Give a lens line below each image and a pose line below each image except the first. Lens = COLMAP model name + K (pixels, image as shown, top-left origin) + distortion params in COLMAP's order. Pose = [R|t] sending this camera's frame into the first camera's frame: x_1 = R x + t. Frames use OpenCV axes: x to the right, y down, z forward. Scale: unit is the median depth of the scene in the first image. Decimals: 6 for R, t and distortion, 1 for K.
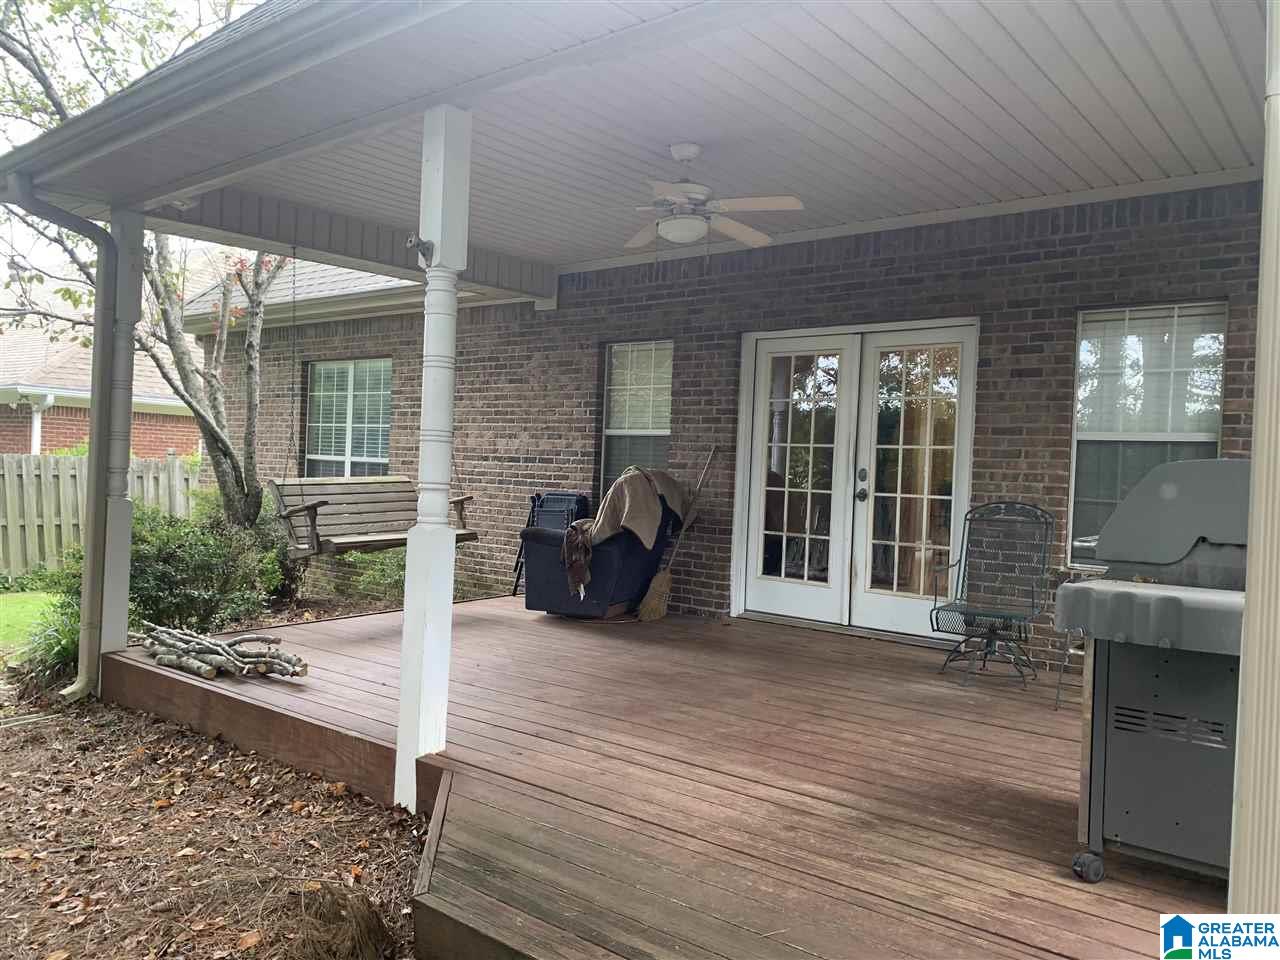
lens RADIAL K [[978.3, 0, 640.0], [0, 978.3, 480.0], [0, 0, 1]] dist [0.019795, -0.029484]
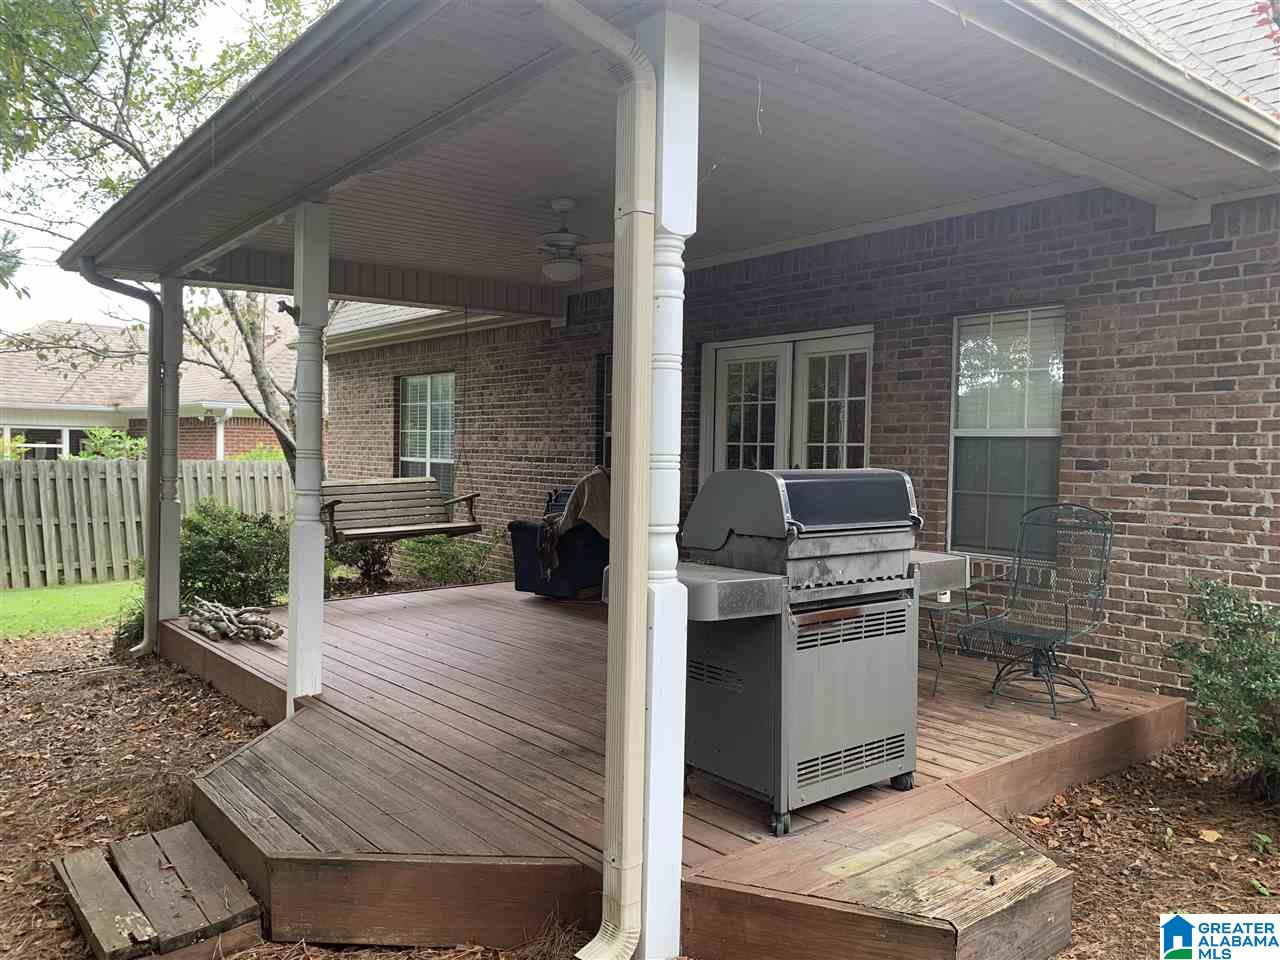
lens RADIAL K [[978.3, 0, 640.0], [0, 978.3, 480.0], [0, 0, 1]] dist [0.019795, -0.029484]
pose [[0.977940, -0.015736, -0.208290, 0.291048], [0.018229, 0.999783, 0.010053, -0.008926], [0.208087, -0.013628, 0.978015, -0.112153]]
